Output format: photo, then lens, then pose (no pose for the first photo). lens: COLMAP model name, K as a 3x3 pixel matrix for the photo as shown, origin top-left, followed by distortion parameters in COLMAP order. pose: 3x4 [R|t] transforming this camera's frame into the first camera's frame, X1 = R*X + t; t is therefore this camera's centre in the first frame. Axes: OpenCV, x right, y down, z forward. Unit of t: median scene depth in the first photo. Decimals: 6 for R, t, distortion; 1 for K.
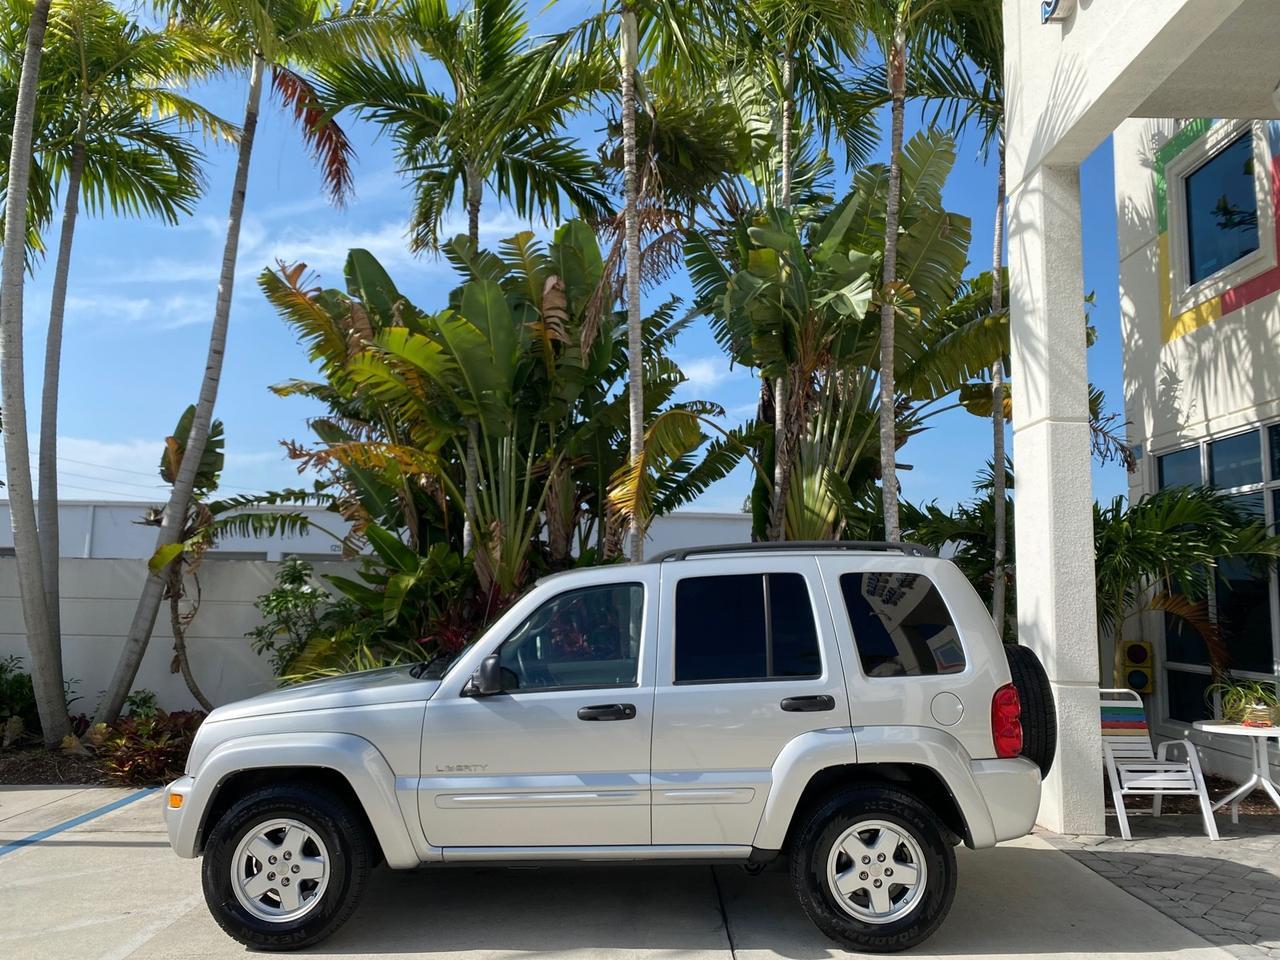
lens RADIAL K [[984.9, 0, 638.4], [0, 984.9, 477.0], [0, 0, 1]] dist [0.019453, -0.020960]
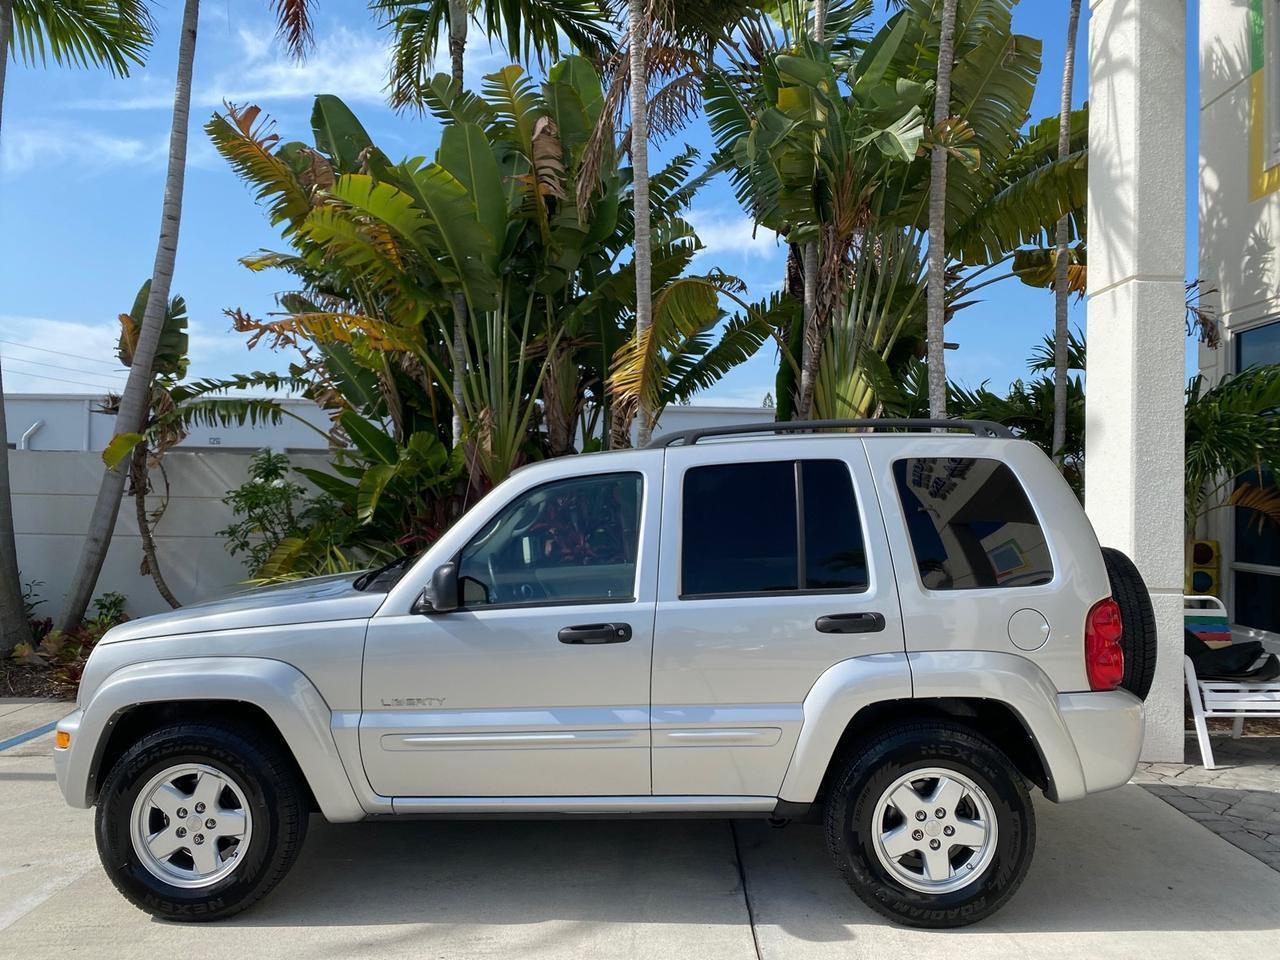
lens RADIAL K [[984.9, 0, 640.6], [0, 984.9, 471.7], [0, 0, 1]] dist [0.019453, -0.020960]
pose [[0.999848, -0.001683, -0.017343, 0.009479], [0.003368, 0.995222, 0.097582, 0.016632], [0.017096, -0.097626, 0.995076, 0.116364]]
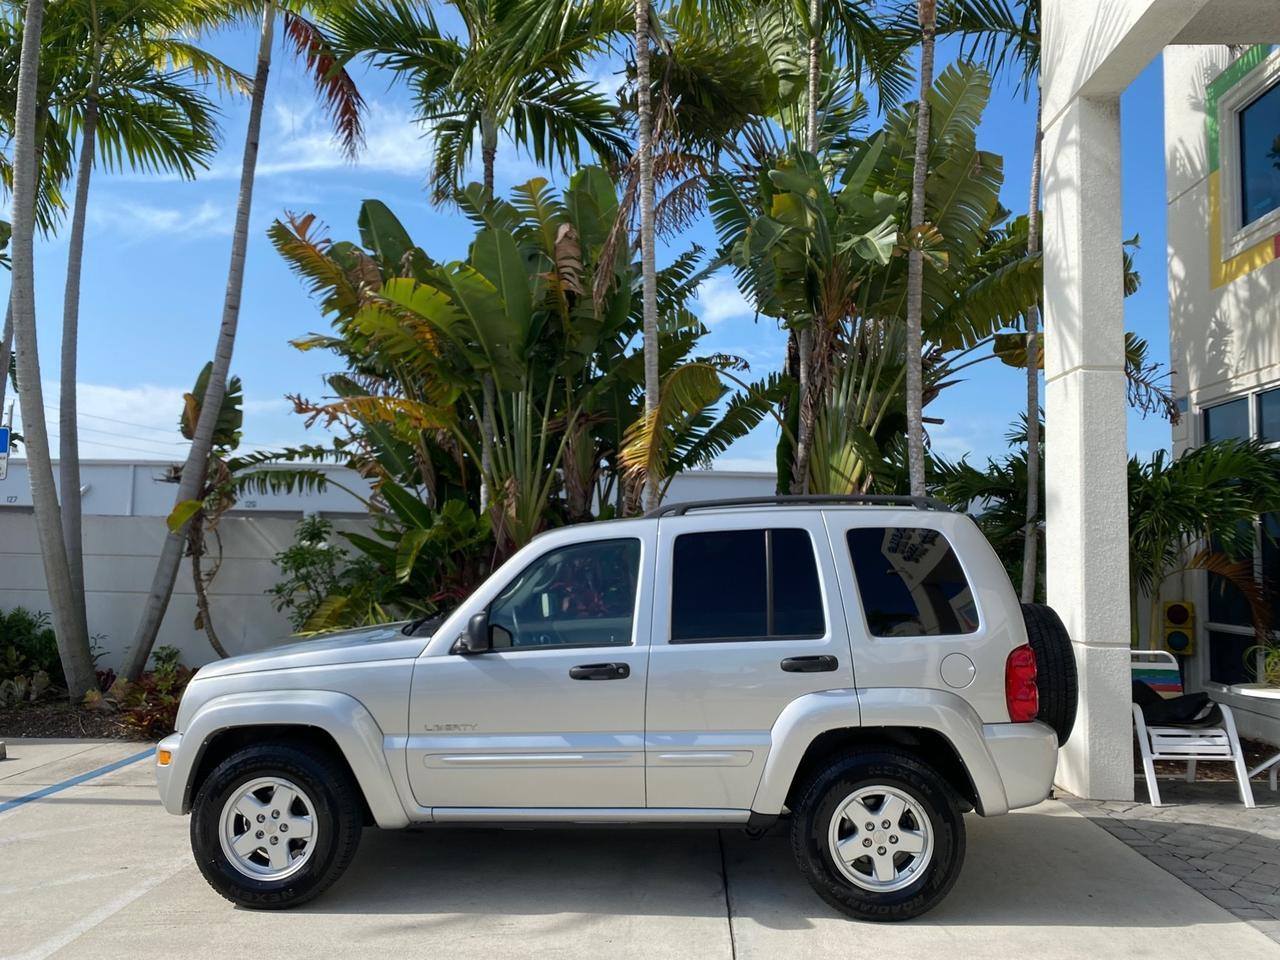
lens RADIAL K [[984.9, 0, 638.4], [0, 984.9, 478.9], [0, 0, 1]] dist [0.019453, -0.020960]
pose [[0.999102, -0.001572, -0.042352, 0.023883], [0.003357, 0.999108, 0.042104, 0.005181], [0.042248, -0.042208, 0.998215, 0.024927]]
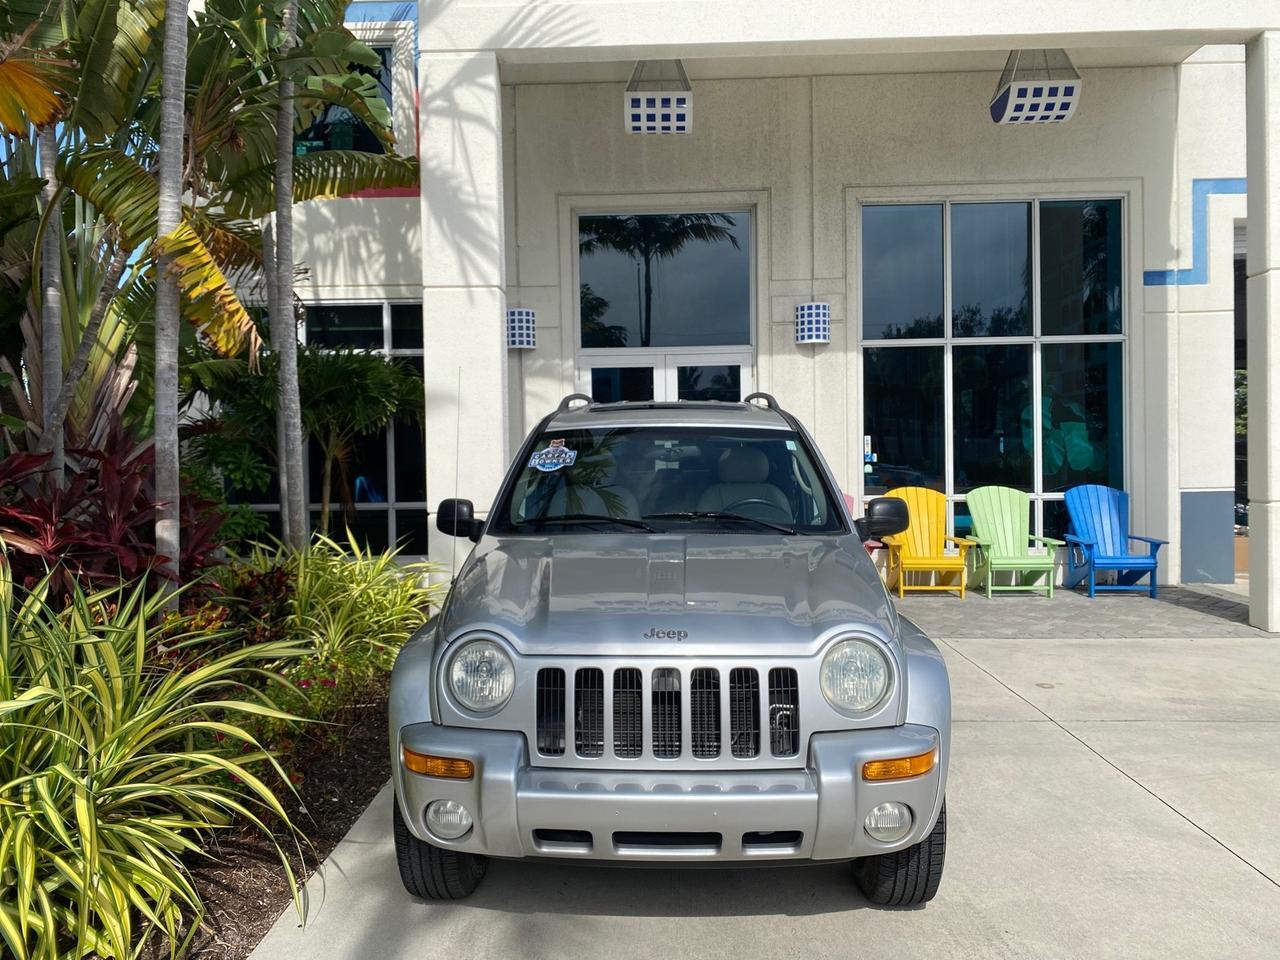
lens RADIAL K [[984.9, 0, 653.4], [0, 984.9, 477.0], [0, 0, 1]] dist [0.019453, -0.020960]
pose [[0.027726, -0.038009, 0.998893, -0.572700], [-0.103300, 0.993818, 0.040683, 0.075682], [-0.994264, -0.104314, 0.023629, 0.607970]]
